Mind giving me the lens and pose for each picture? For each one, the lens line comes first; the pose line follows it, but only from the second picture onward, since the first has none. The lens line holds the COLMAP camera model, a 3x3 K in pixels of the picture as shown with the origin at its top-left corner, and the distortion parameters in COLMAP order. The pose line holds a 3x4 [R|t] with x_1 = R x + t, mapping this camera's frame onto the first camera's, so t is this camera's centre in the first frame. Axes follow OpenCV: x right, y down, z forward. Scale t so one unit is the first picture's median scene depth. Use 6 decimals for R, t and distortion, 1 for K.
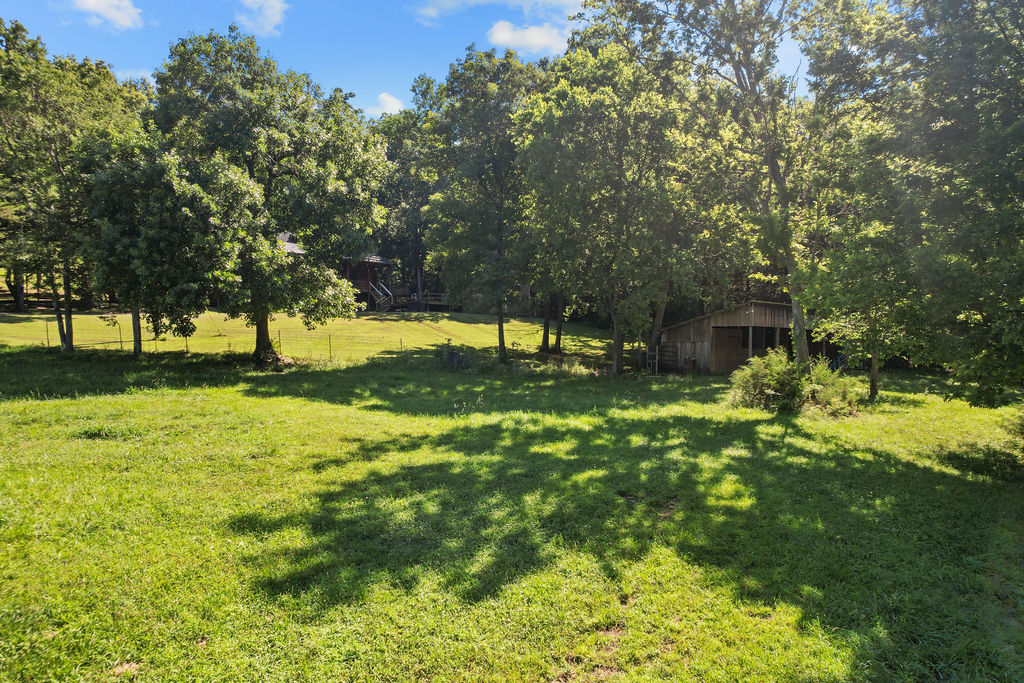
lens RADIAL K [[673.8, 0, 512.0], [0, 673.8, 341.5], [0, 0, 1]] dist [-0.000962, -0.000213]
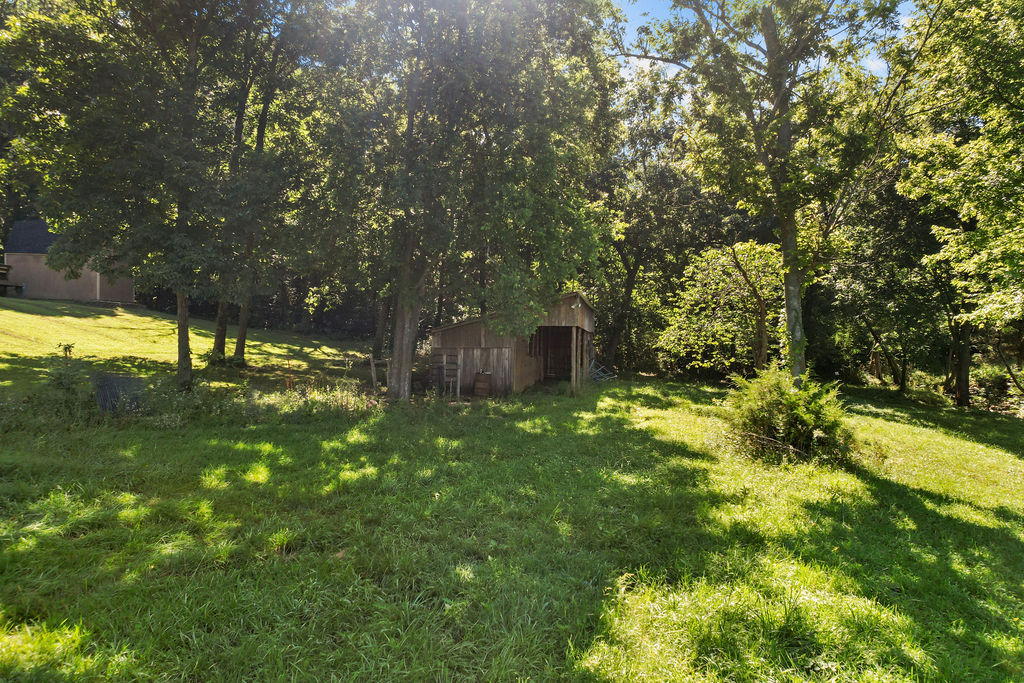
lens RADIAL K [[673.8, 0, 512.0], [0, 673.8, 341.5], [0, 0, 1]] dist [-0.000962, -0.000213]
pose [[0.782455, 0.000424, 0.622707, -0.138130], [0.001924, 0.999993, -0.003099, -0.004244], [-0.622704, 0.003622, 0.782449, 0.441720]]
